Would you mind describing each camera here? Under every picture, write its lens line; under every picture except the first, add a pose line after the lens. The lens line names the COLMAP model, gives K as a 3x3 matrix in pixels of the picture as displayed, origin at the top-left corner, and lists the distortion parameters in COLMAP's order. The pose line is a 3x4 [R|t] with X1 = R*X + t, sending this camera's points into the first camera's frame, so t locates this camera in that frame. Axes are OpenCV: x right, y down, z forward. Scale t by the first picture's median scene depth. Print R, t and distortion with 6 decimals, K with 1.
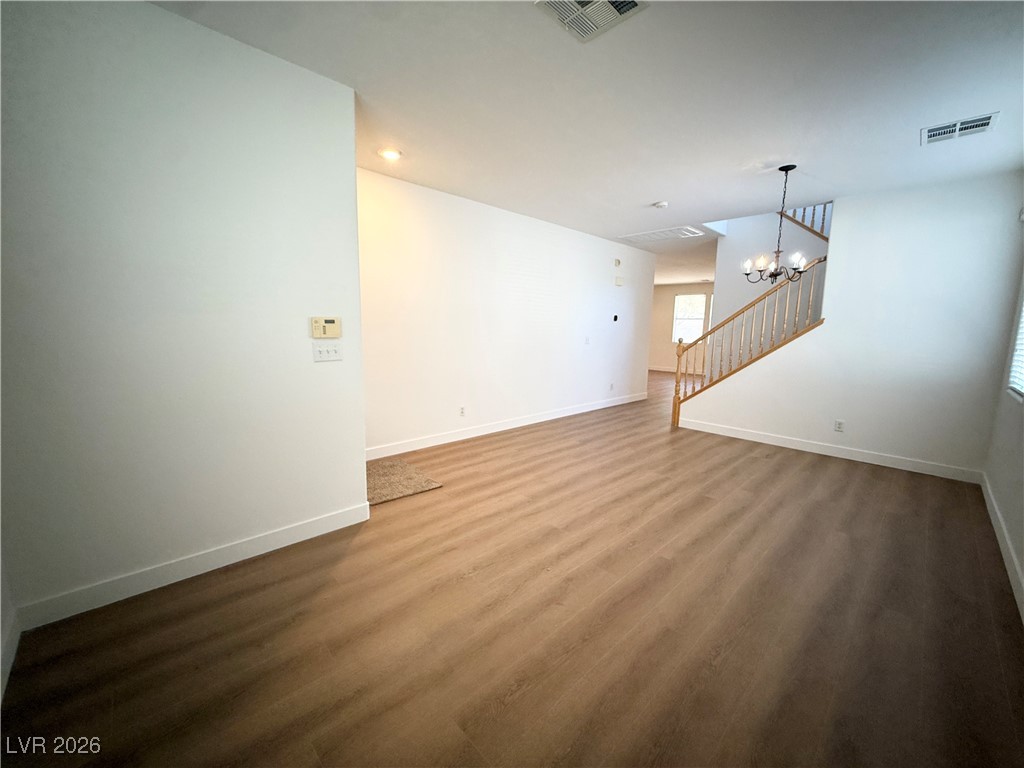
lens RADIAL K [[407.3, 0, 510.7], [0, 407.3, 384.1], [0, 0, 1]] dist [0.000216, 0.000362]
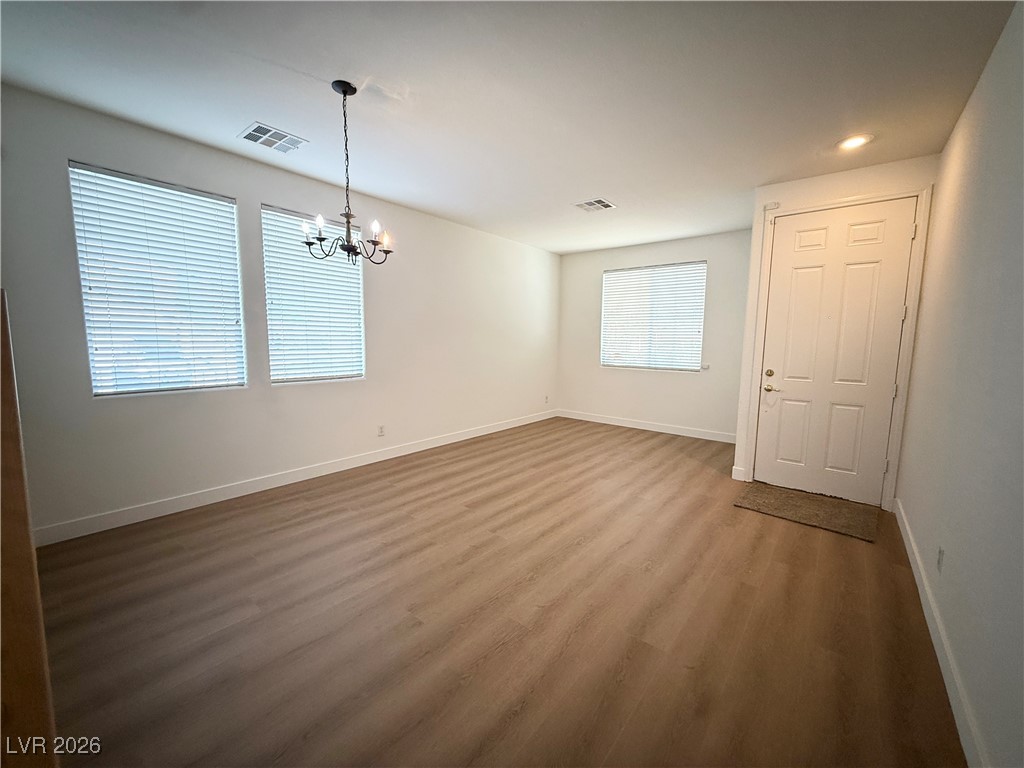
lens RADIAL K [[407.3, 0, 510.7], [0, 407.3, 384.1], [0, 0, 1]] dist [0.000216, 0.000362]
pose [[-0.993084, -0.022118, -0.115303, 0.512883], [-0.050341, 0.967452, 0.247997, -0.260908], [0.106065, 0.252086, -0.961875, 1.912419]]
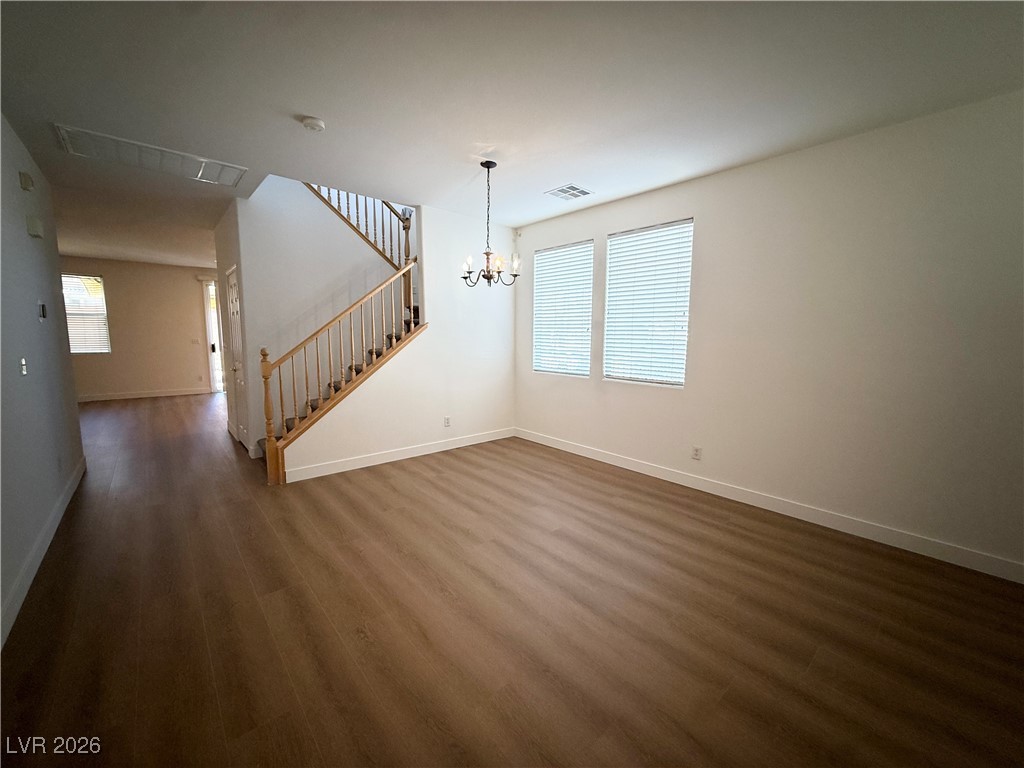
lens RADIAL K [[407.3, 0, 510.7], [0, 407.3, 384.1], [0, 0, 1]] dist [0.000216, 0.000362]
pose [[0.043047, -0.145717, 0.988389, -0.341876], [0.128773, 0.981863, 0.139146, -0.168349], [-0.990739, 0.121288, 0.061030, 1.022171]]
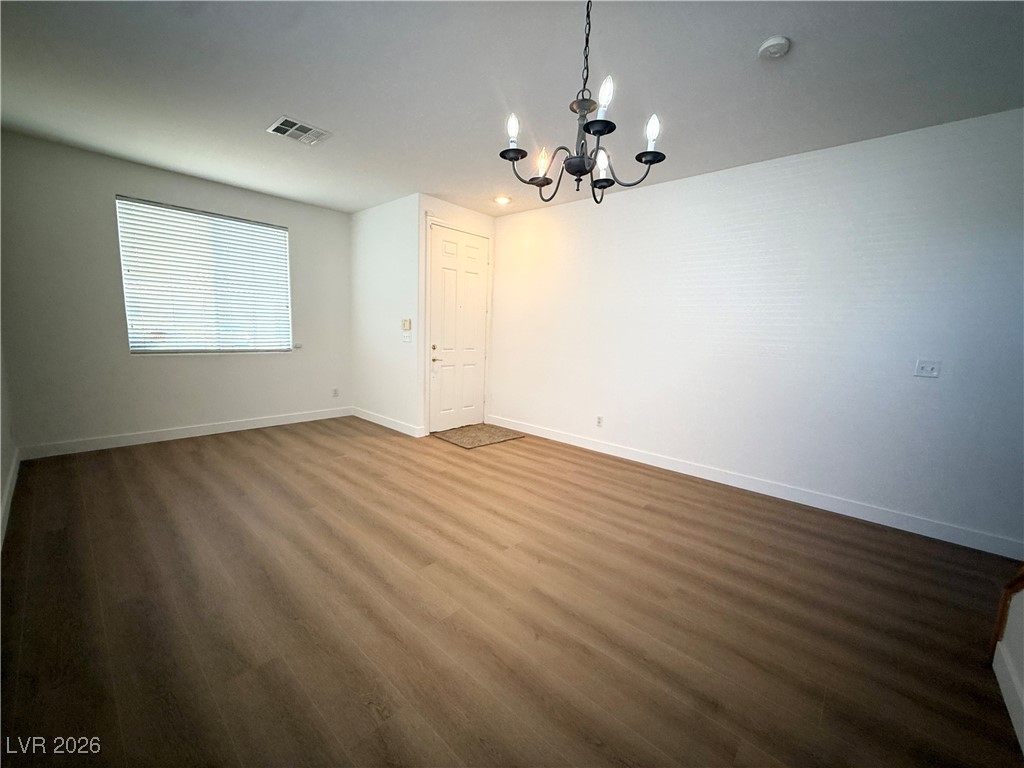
lens RADIAL K [[407.3, 0, 510.7], [0, 407.3, 384.1], [0, 0, 1]] dist [0.000216, 0.000362]
pose [[0.066391, 0.118278, -0.990759, 1.155926], [-0.177169, 0.978569, 0.104951, -0.115500], [0.981939, 0.168564, 0.085923, 1.042897]]
